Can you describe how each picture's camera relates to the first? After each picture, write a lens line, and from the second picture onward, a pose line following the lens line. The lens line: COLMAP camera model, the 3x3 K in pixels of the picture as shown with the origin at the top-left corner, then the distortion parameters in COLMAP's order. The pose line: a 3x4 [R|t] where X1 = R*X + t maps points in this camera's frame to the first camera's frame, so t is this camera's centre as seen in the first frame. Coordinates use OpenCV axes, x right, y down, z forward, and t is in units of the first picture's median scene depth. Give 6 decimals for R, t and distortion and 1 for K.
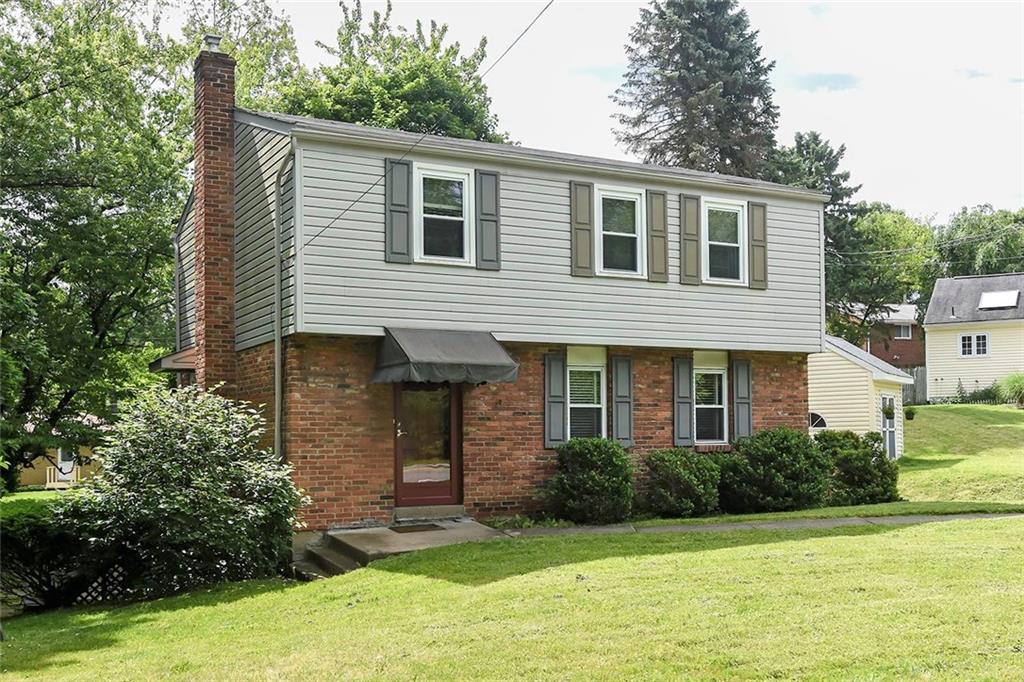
lens RADIAL K [[951.0, 0, 513.6], [0, 951.0, 343.5], [0, 0, 1]] dist [0.011086, 0.000000]
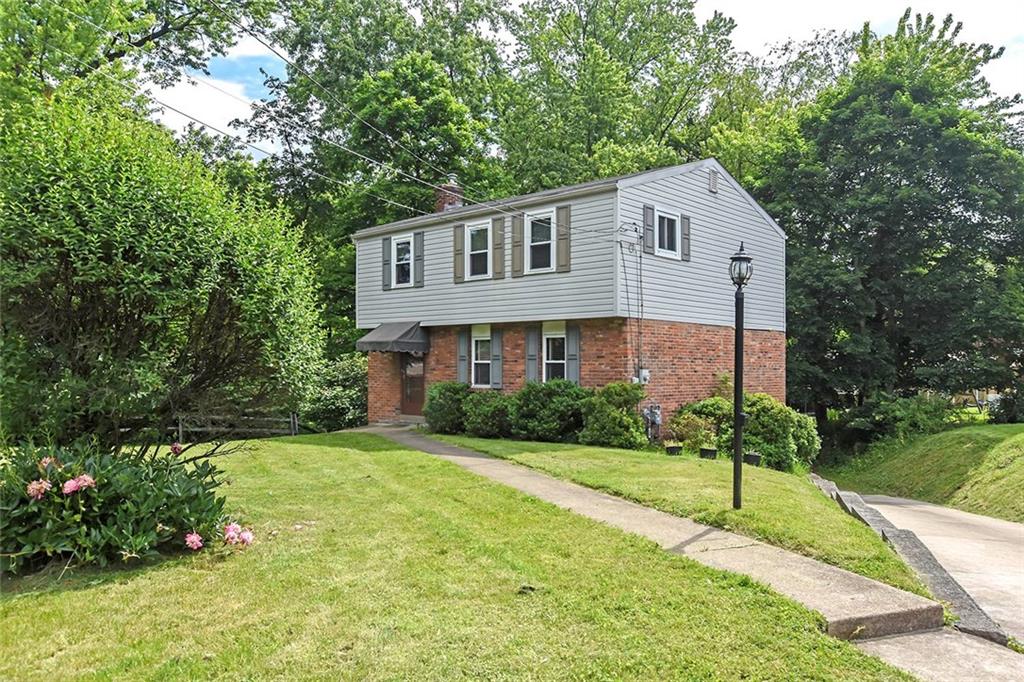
lens RADIAL K [[753.6, 0, 516.8], [0, 753.6, 345.7], [0, 0, 1]] dist [-0.004099, -0.002614]
pose [[0.380961, -0.027659, -0.924177, 1.328749], [0.060406, 0.998161, -0.004973, 0.050564], [0.922616, -0.053932, 0.381932, 0.603069]]
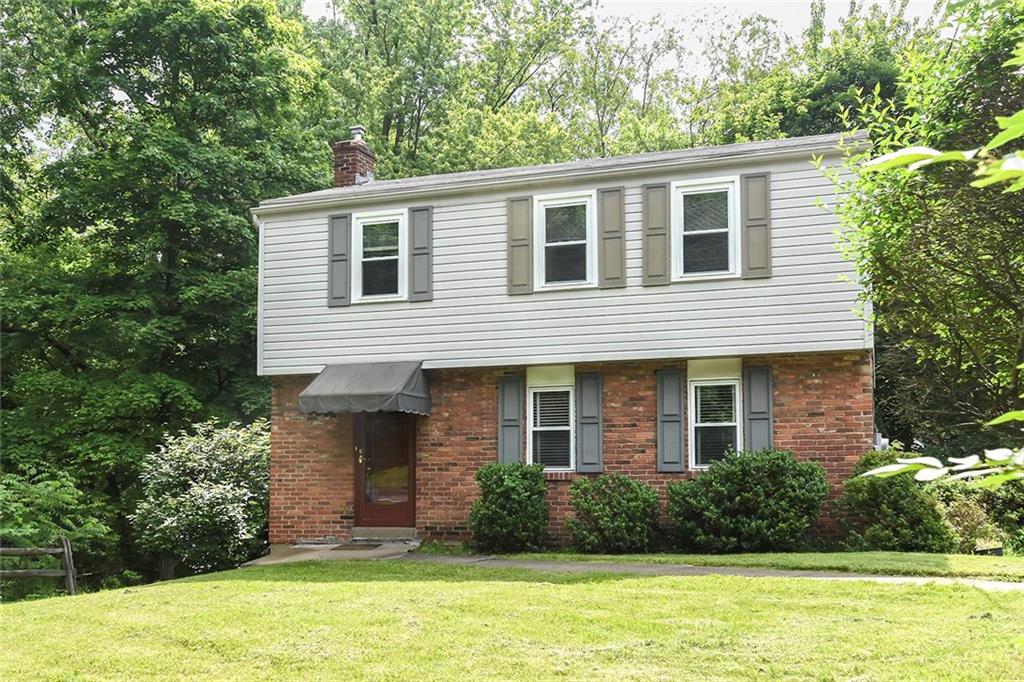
lens RADIAL K [[921.5, 0, 509.5], [0, 921.5, 338.8], [0, 0, 1]] dist [0.004587, 0.001516]
pose [[0.745511, -0.091083, -0.660240, 0.688835], [0.070533, 0.995837, -0.057738, 0.027749], [0.662750, -0.003524, 0.748832, 0.300675]]
